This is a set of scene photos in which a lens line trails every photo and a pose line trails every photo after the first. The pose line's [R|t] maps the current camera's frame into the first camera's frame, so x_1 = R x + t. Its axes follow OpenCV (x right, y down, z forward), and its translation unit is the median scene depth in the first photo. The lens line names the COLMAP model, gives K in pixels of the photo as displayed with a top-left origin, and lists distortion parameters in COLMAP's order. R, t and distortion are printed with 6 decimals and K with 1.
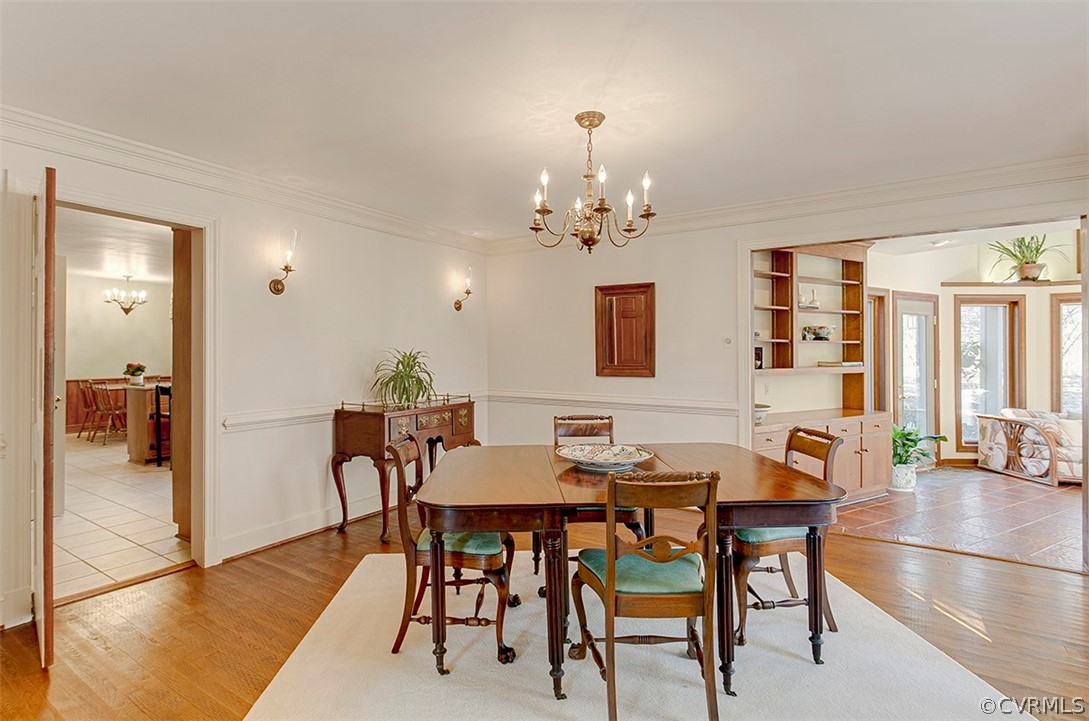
lens RADIAL K [[514.5, 0, 544.1], [0, 514.5, 361.7], [0, 0, 1]] dist [0.005158, -0.004175]
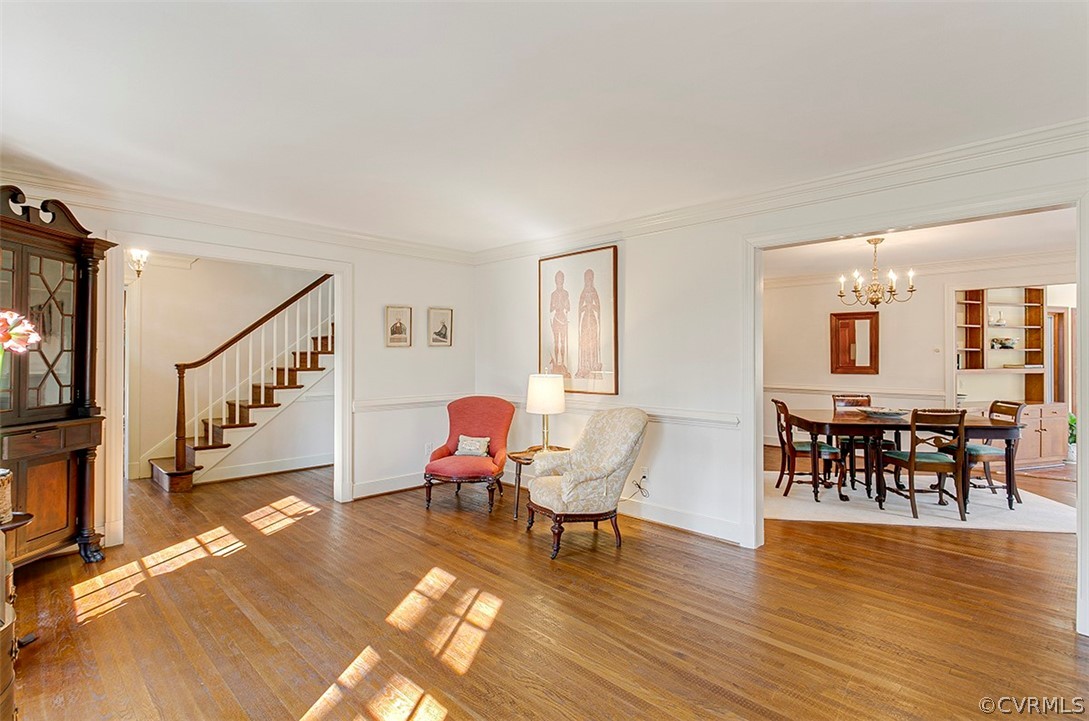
lens RADIAL K [[514.5, 0, 547.6], [0, 514.5, 364.6], [0, 0, 1]] dist [0.005158, -0.004175]
pose [[0.975876, 0.003551, -0.218296, -0.353372], [-0.003066, 0.999992, 0.002560, 0.000679], [0.218303, -0.001829, 0.975879, -0.601018]]
